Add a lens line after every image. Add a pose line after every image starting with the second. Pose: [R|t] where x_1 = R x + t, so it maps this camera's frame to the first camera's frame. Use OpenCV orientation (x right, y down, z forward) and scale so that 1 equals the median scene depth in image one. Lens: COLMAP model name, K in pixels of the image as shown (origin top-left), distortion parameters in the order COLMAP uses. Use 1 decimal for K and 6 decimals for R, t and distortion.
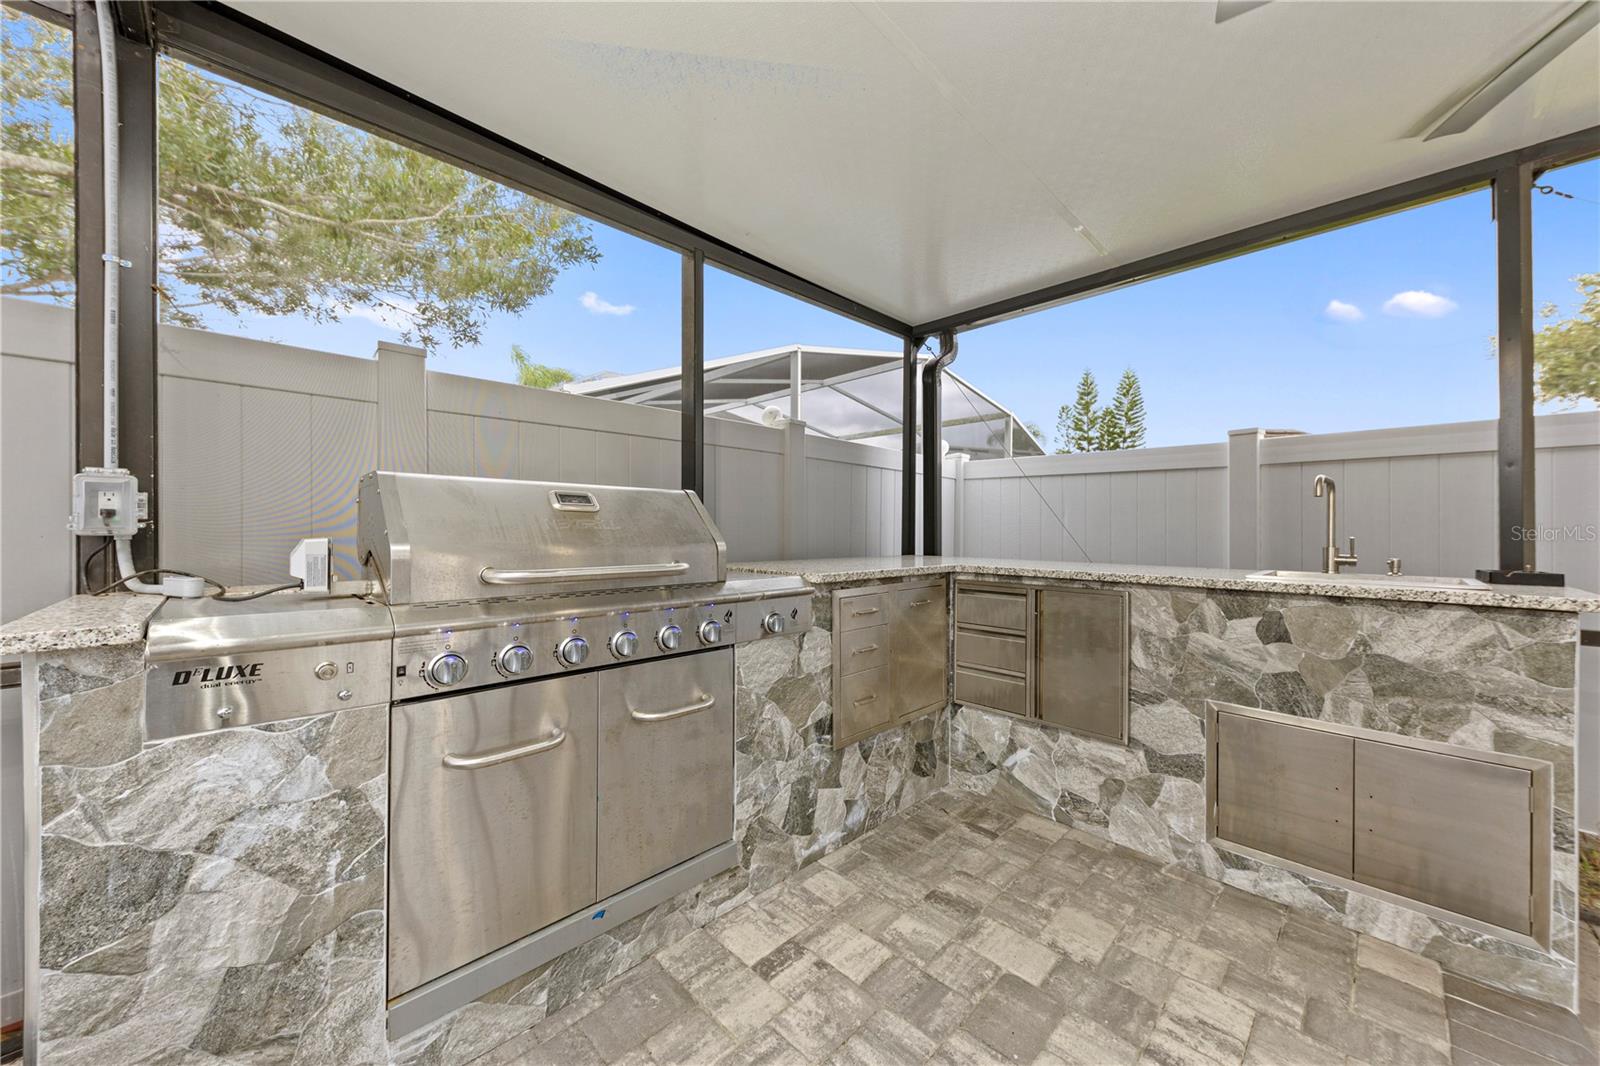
lens RADIAL K [[566.2, 0, 797.7], [0, 566.2, 532.3], [0, 0, 1]] dist [0.010106, 0.000073]
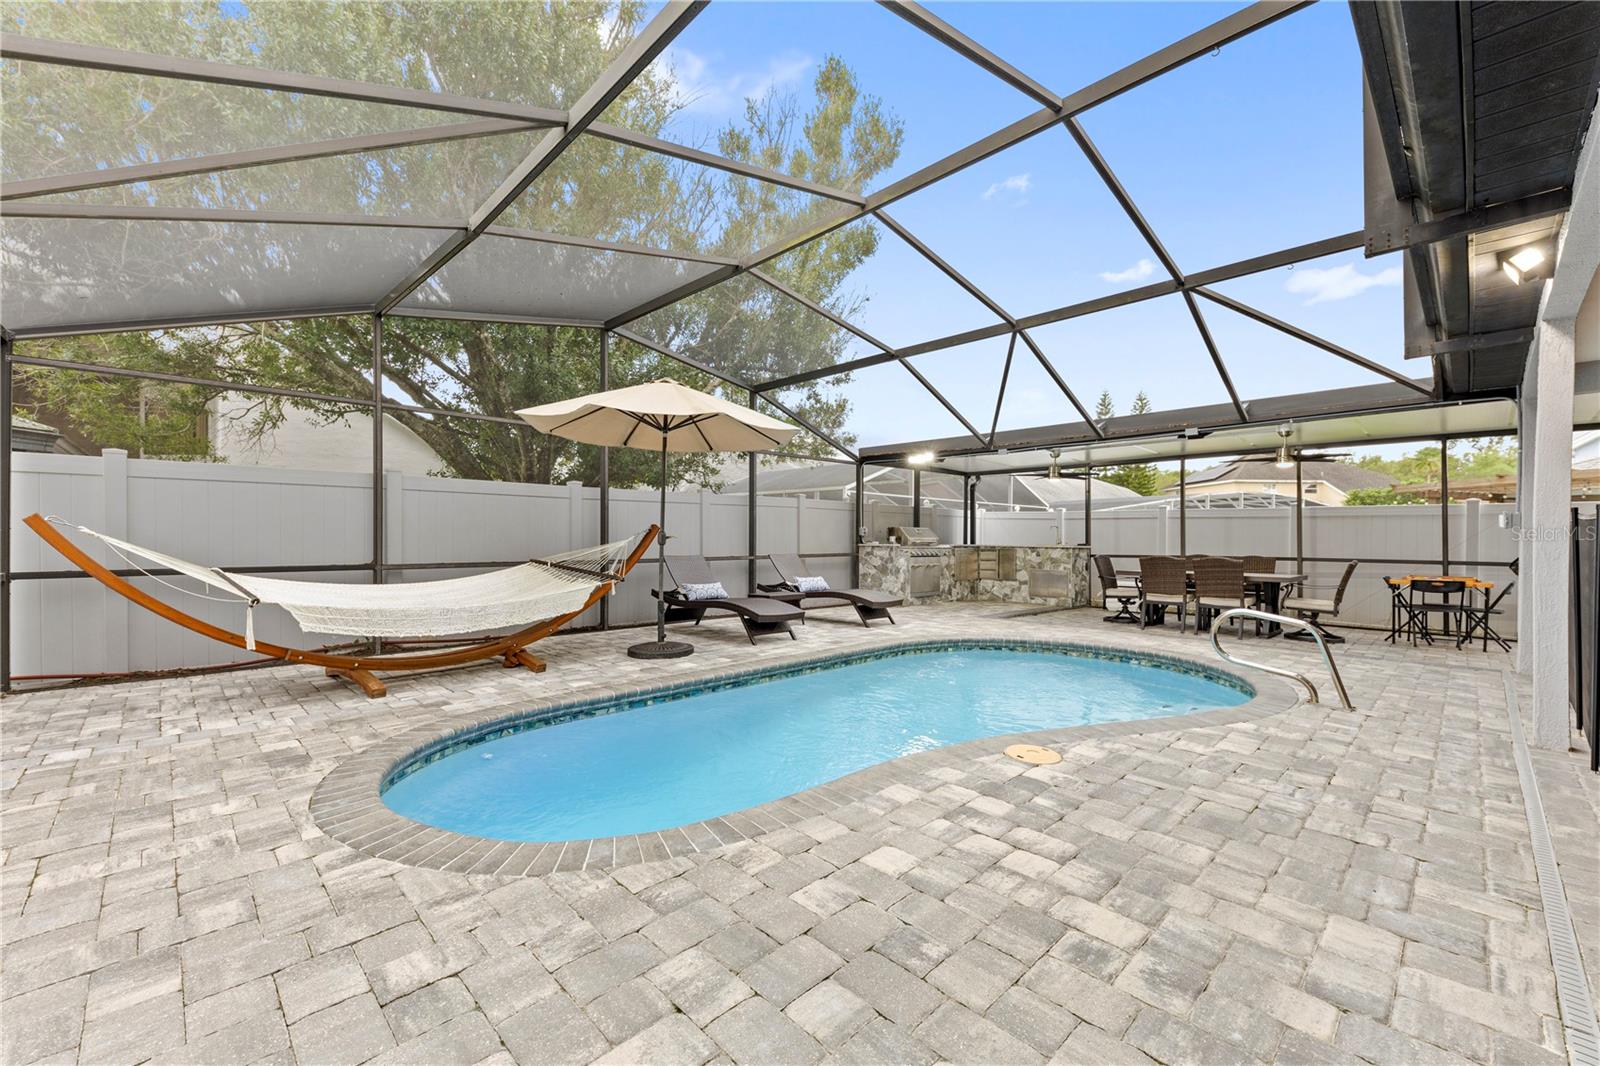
lens RADIAL K [[657.3, 0, 804.3], [0, 657.3, 532.3], [0, 0, 1]] dist [0.006894, -0.003592]
pose [[1.000000, -0.000195, 0.000084, -1.165532], [0.000196, 0.999905, -0.013806, 0.039805], [-0.000081, 0.013806, 0.999905, -4.408710]]
